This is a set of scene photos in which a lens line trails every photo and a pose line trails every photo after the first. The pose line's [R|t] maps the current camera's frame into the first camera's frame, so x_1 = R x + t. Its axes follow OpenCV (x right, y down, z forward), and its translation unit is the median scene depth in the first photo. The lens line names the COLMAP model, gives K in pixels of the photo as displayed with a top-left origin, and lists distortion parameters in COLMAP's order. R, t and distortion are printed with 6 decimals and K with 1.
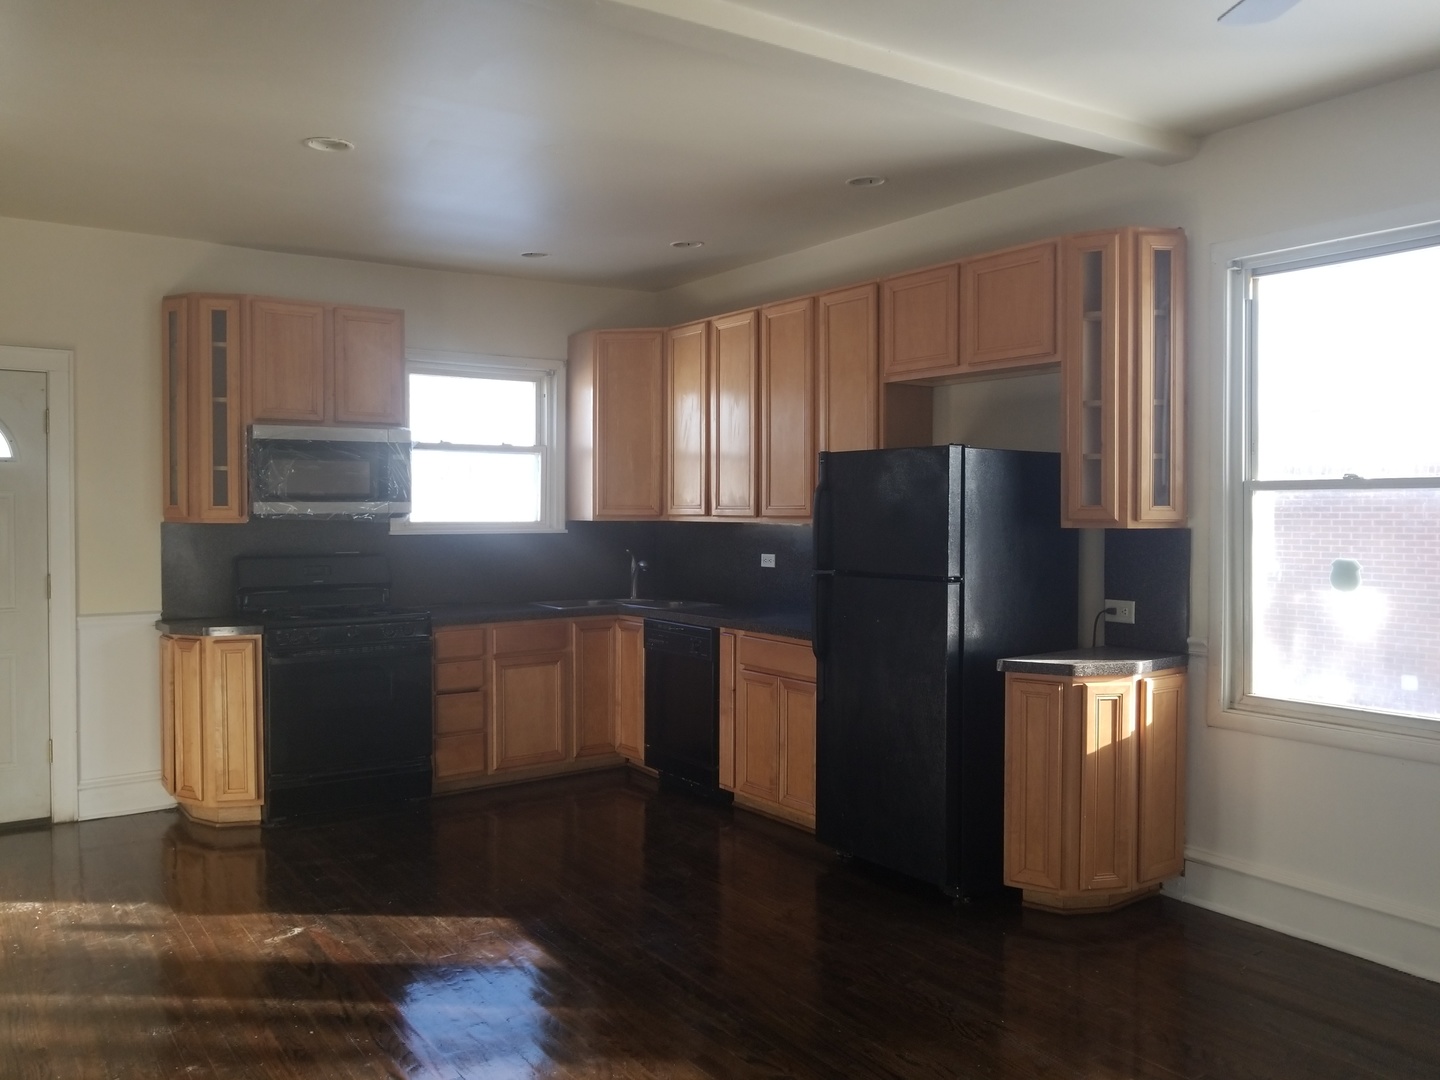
lens RADIAL K [[1143.7, 0, 714.4], [0, 1143.7, 527.0], [0, 0, 1]] dist [-0.019038, -0.006631]
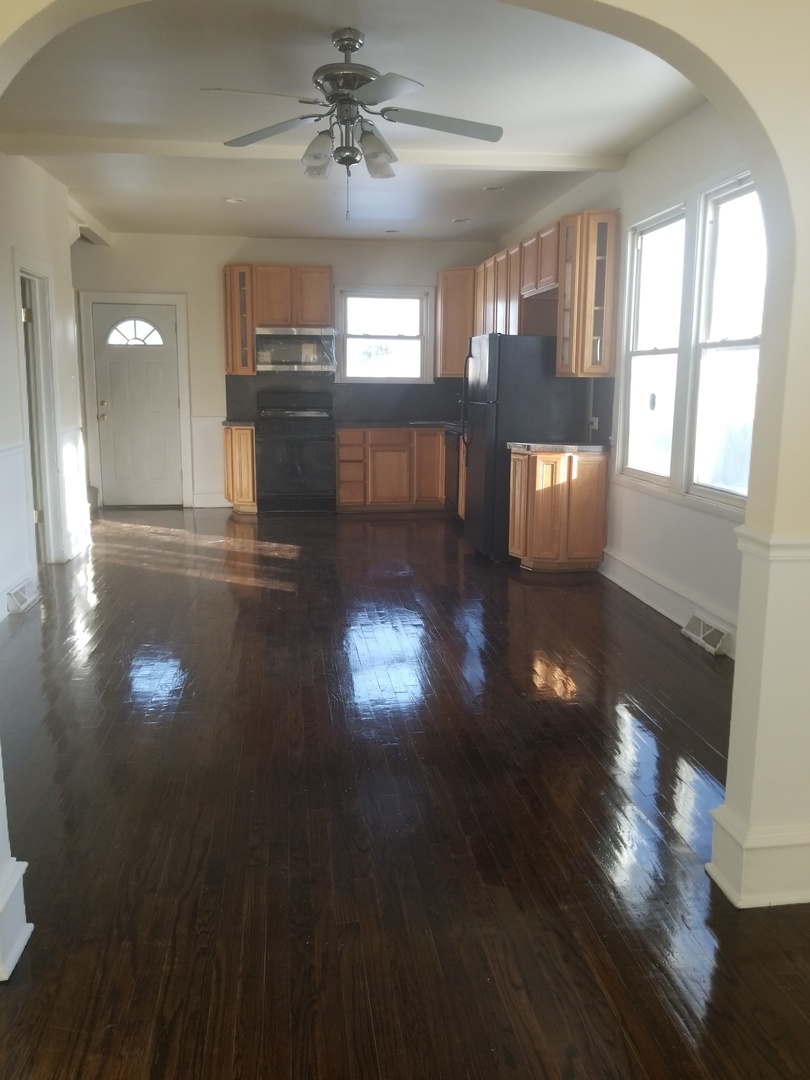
lens RADIAL K [[857.7, 0, 411.4], [0, 857.7, 541.2], [0, 0, 1]] dist [-0.019038, -0.006631]
pose [[0.892097, 0.092151, -0.442347, 0.585379], [-0.017253, 0.985216, 0.170449, 0.024574], [0.451514, -0.144425, 0.880498, -0.319138]]
